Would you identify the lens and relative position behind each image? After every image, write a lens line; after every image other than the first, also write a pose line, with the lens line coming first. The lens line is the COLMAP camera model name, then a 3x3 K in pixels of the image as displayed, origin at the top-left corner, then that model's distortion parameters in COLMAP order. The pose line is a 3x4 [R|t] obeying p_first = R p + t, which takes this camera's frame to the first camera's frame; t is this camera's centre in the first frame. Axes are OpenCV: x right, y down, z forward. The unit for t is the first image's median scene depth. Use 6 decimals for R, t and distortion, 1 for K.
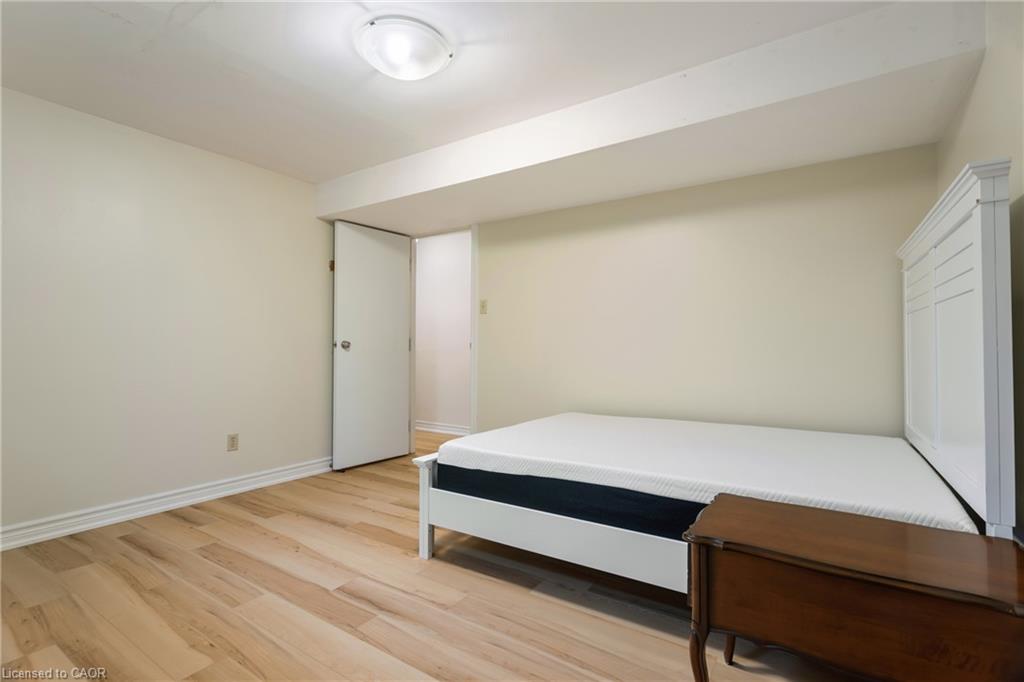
lens RADIAL K [[486.6, 0, 510.8], [0, 486.6, 340.8], [0, 0, 1]] dist [0.005440, 0.001538]
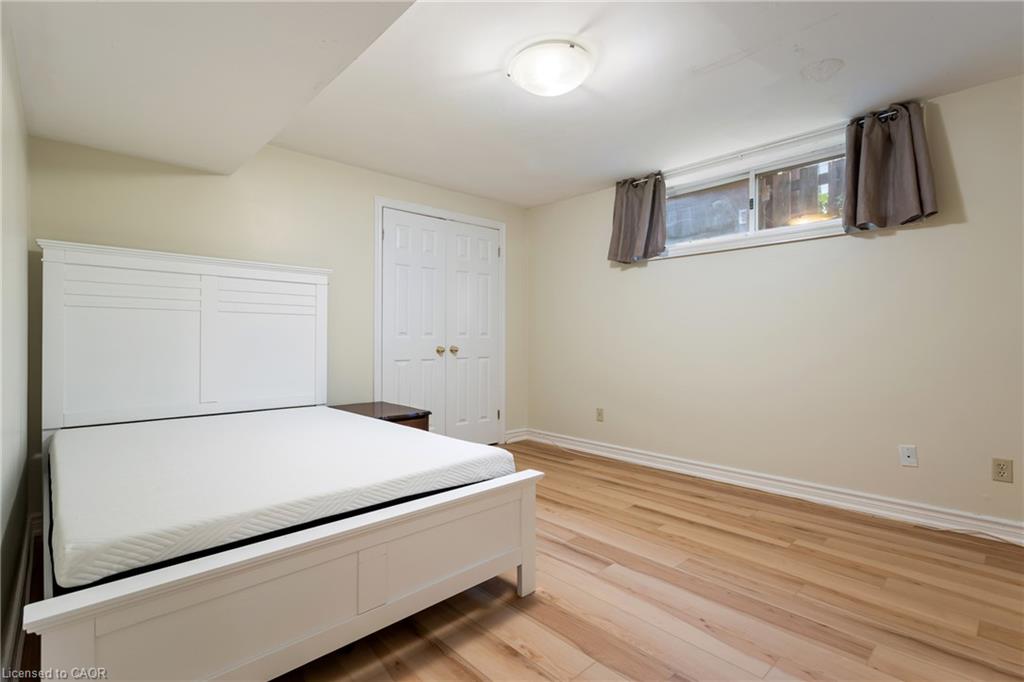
lens RADIAL K [[486.6, 0, 511.5], [0, 486.6, 343.2], [0, 0, 1]] dist [0.005440, 0.001538]
pose [[-0.974568, -0.000918, 0.224090, -0.389482], [-0.001936, 0.999989, -0.004323, 0.028957], [-0.224084, -0.004646, -0.974559, 2.127102]]
